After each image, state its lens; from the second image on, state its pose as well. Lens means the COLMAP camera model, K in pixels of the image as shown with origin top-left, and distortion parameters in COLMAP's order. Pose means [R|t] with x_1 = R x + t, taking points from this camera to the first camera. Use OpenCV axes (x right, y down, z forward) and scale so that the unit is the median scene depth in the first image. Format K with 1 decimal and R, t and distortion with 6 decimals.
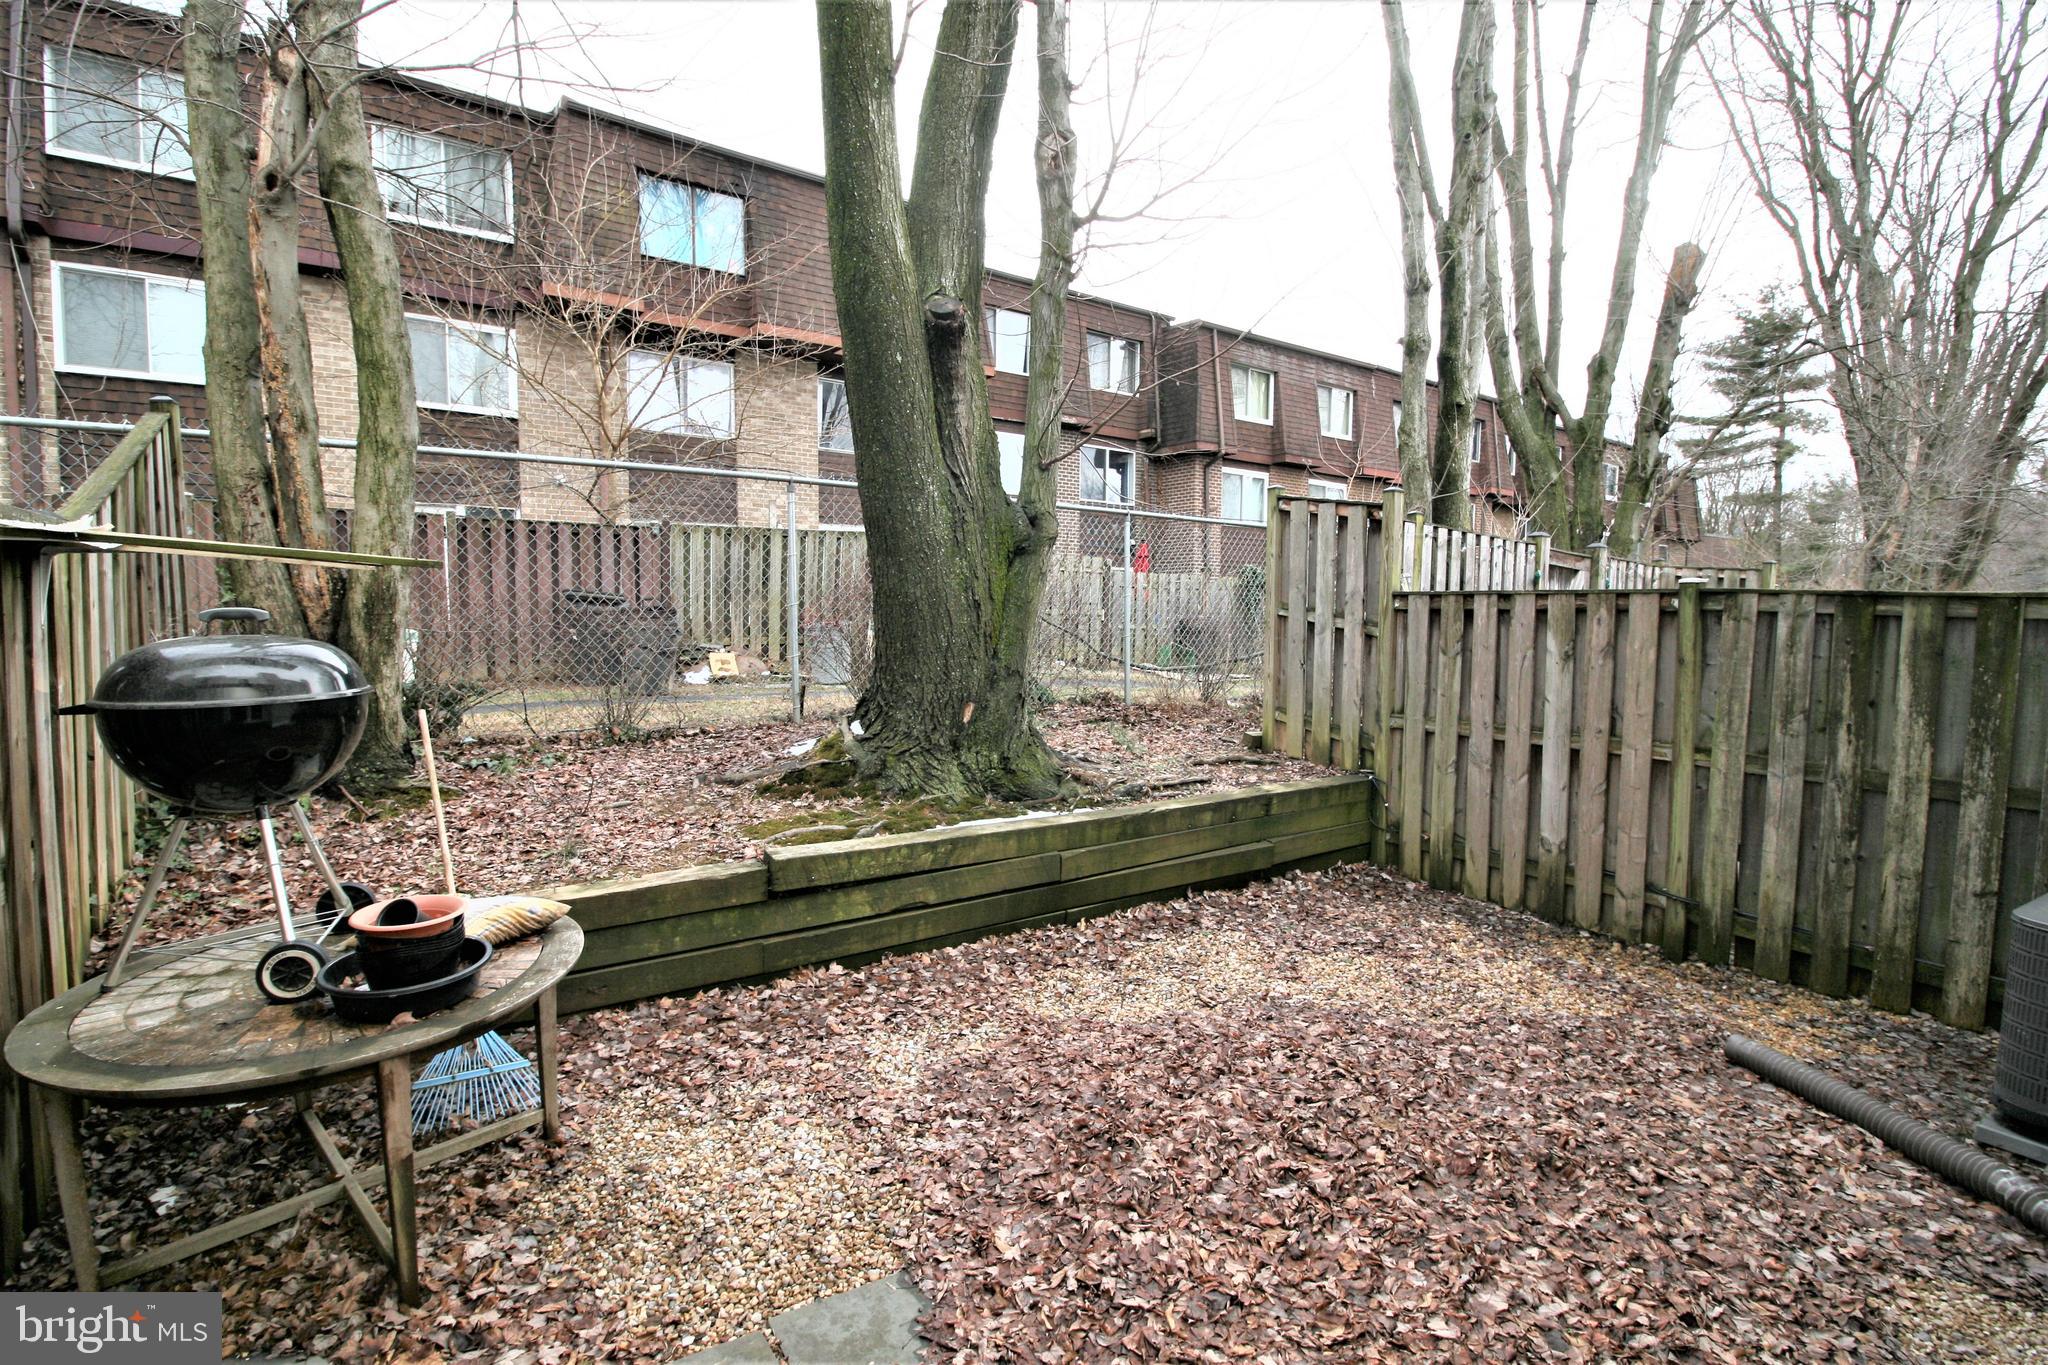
lens RADIAL K [[943.2, 0, 1024.0], [0, 943.2, 682.5], [0, 0, 1]] dist [-0.036389, -0.000287]
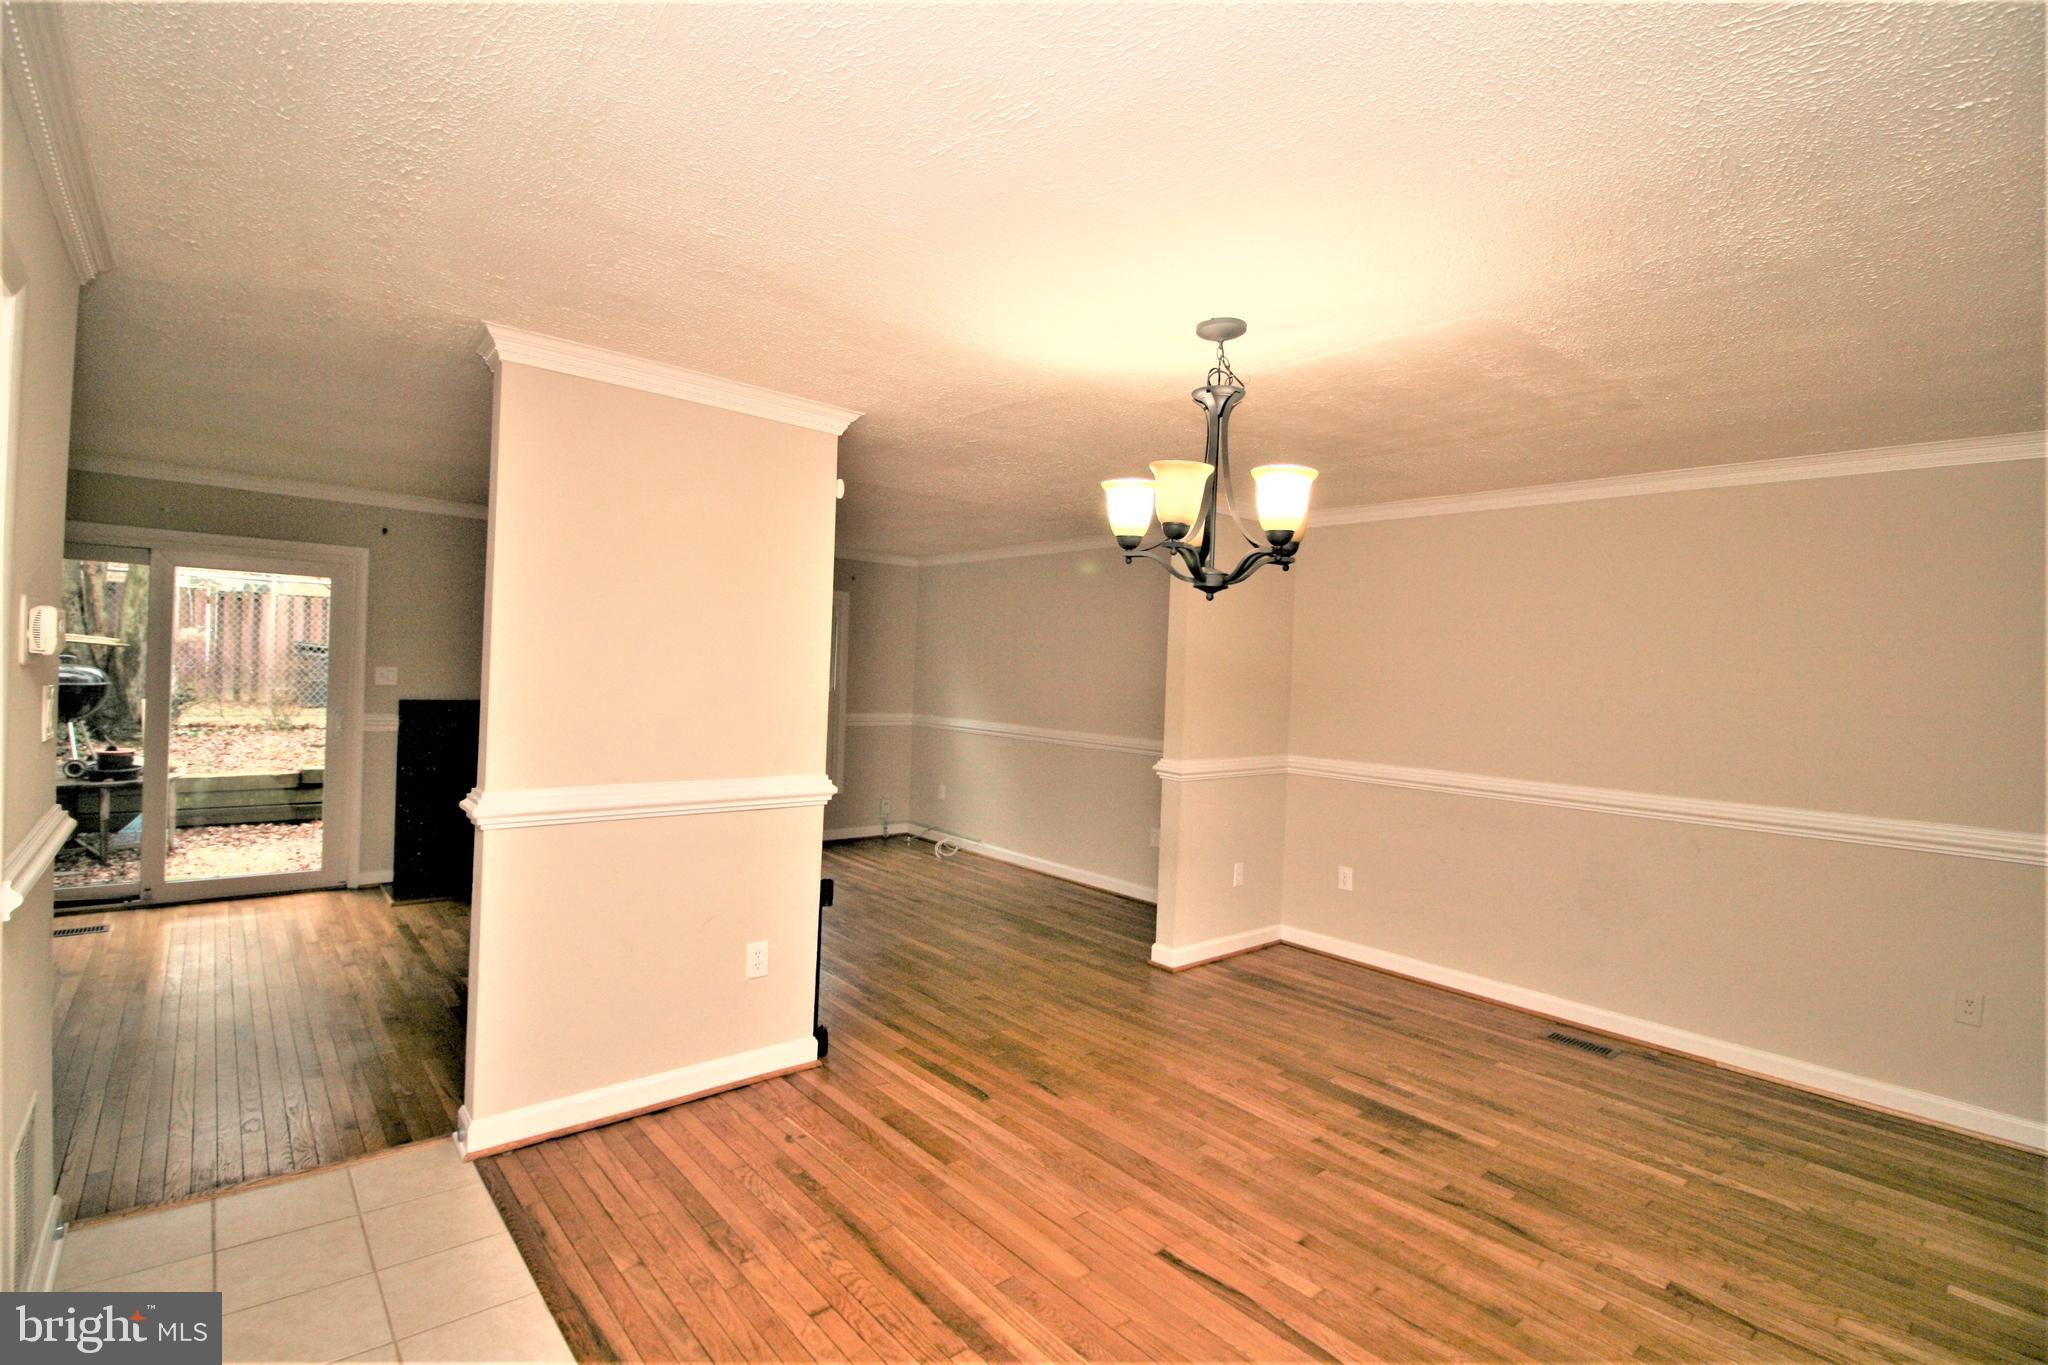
lens RADIAL K [[943.2, 0, 1024.0], [0, 943.2, 682.5], [0, 0, 1]] dist [-0.036389, -0.000287]
pose [[0.992270, 0.027754, 0.120957, 1.162754], [-0.020015, 0.997702, -0.064733, 0.084902], [-0.122476, 0.061812, 0.990545, -1.410812]]
